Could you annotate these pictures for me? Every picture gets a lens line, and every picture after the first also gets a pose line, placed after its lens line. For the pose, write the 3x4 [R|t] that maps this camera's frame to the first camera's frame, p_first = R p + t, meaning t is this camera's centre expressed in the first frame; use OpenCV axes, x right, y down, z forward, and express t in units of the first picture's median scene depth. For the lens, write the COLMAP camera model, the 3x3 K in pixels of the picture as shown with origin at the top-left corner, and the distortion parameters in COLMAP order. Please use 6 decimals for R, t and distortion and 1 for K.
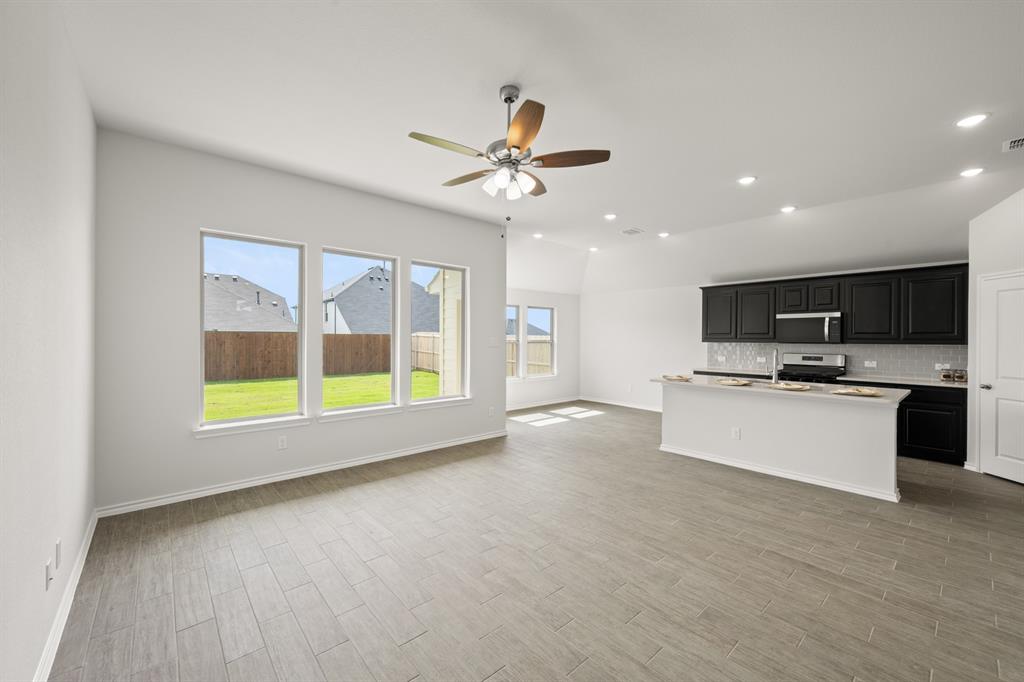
lens RADIAL K [[403.2, 0, 514.1], [0, 403.2, 339.9], [0, 0, 1]] dist [0.000405, 0.000036]
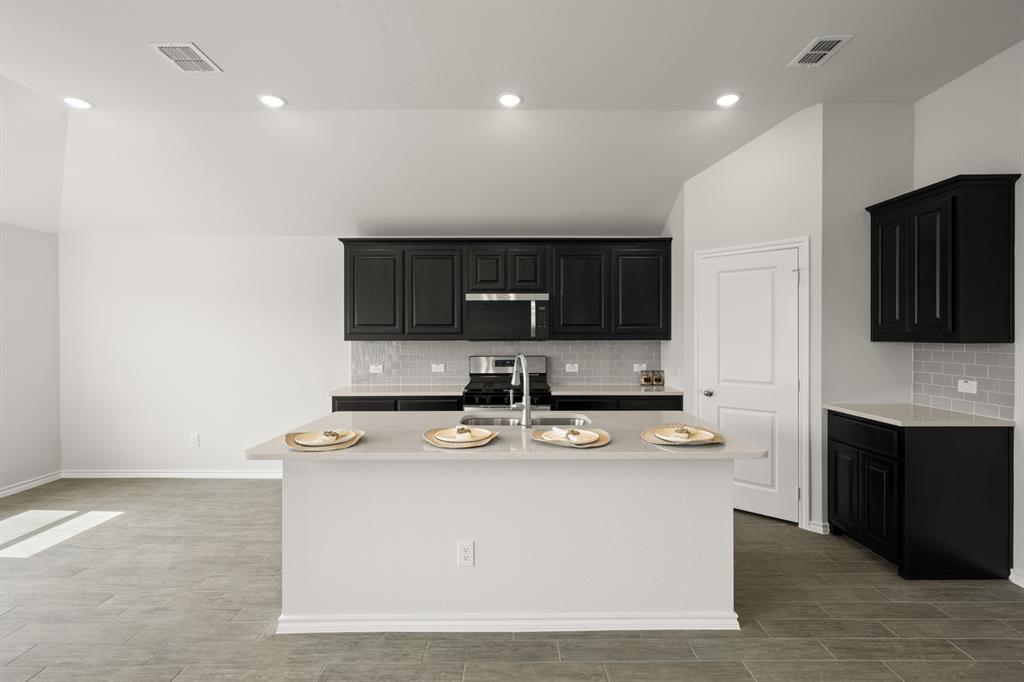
lens RADIAL K [[483.8, 0, 514.2], [0, 483.8, 339.8], [0, 0, 1]] dist [0.001546, 0.002169]
pose [[0.659386, -0.013527, 0.751683, 0.163440], [0.007790, 0.999907, 0.011161, -0.001387], [-0.751764, -0.001504, 0.659430, 0.511844]]
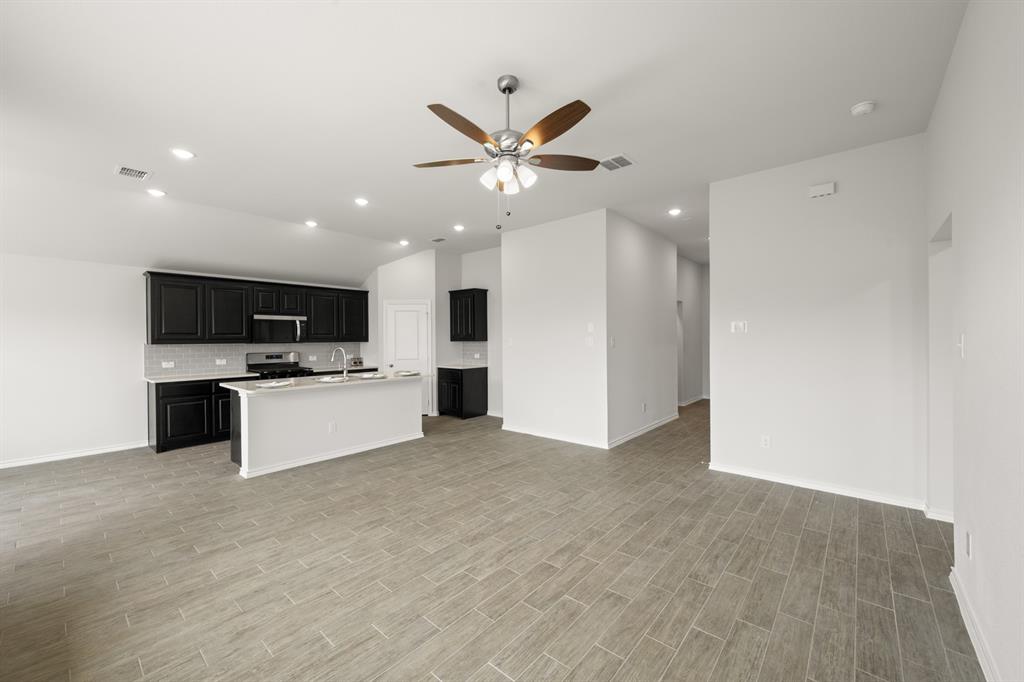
lens RADIAL K [[403.2, 0, 513.8], [0, 403.2, 339.3], [0, 0, 1]] dist [0.000405, 0.000036]
pose [[-0.135259, -0.006083, 0.990792, -0.475683], [0.009544, 0.999927, 0.007442, -0.003987], [-0.990764, 0.010462, -0.135191, 0.549635]]
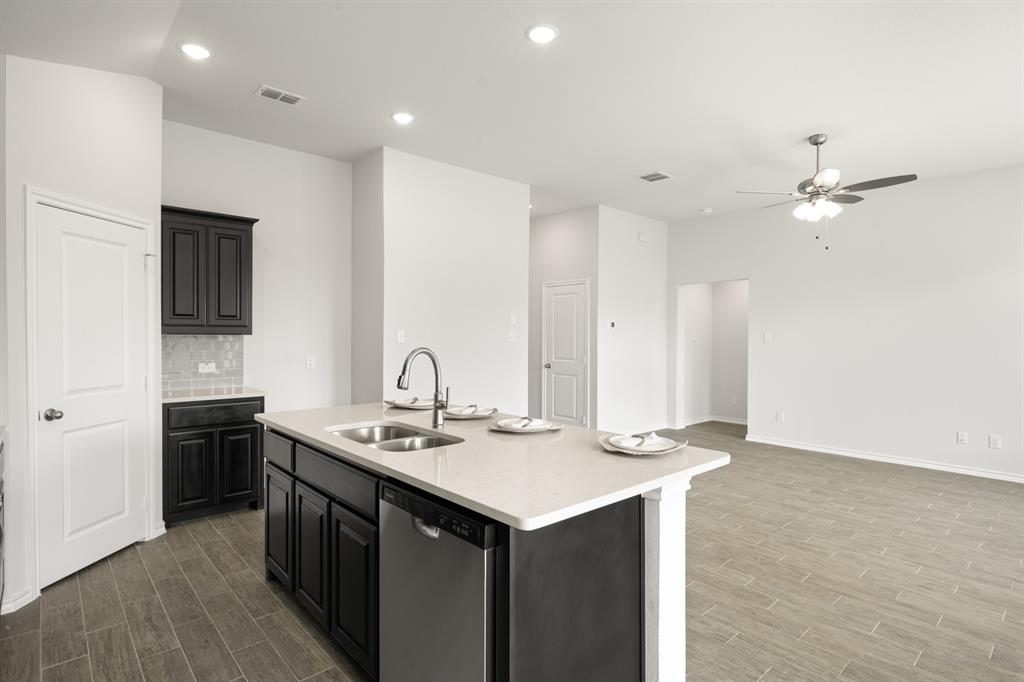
lens RADIAL K [[524.2, 0, 516.0], [0, 524.2, 337.7], [0, 0, 1]] dist [0.001975, 0.000399]
pose [[-0.999822, -0.009932, -0.016058, 0.467422], [-0.010051, 0.999923, 0.007337, 0.006056], [0.015984, 0.007497, -0.999844, 1.291786]]
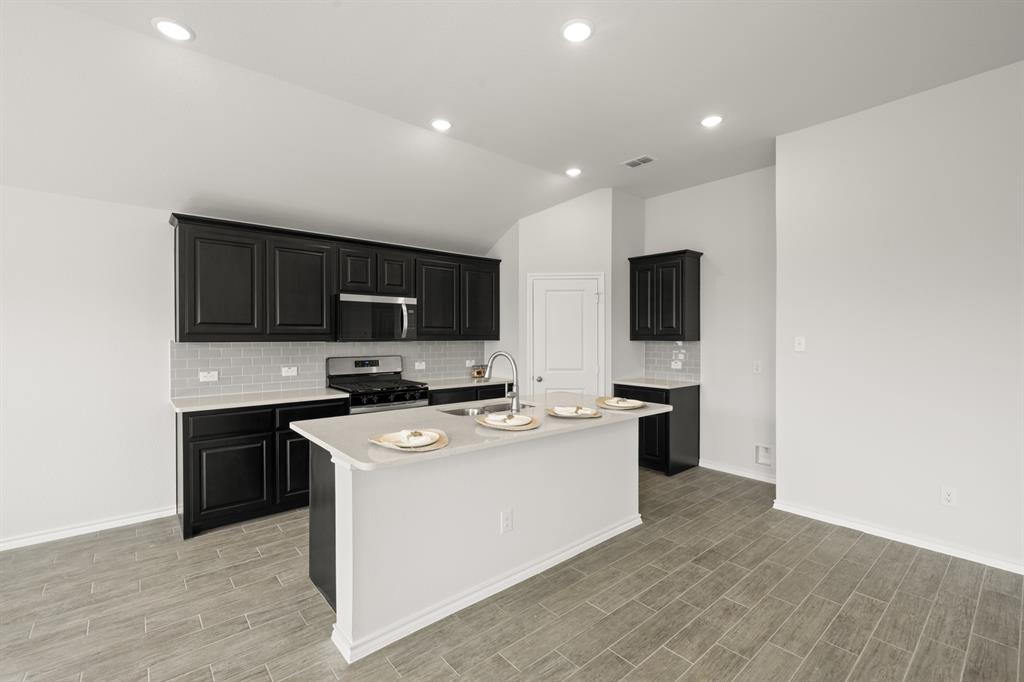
lens RADIAL K [[447.6, 0, 513.9], [0, 447.6, 340.0], [0, 0, 1]] dist [0.002540, 0.000003]
pose [[0.015606, -0.013864, 0.999782, -0.009495], [0.002230, 0.999902, 0.013831, -0.003426], [-0.999876, 0.002014, 0.015636, 0.810600]]
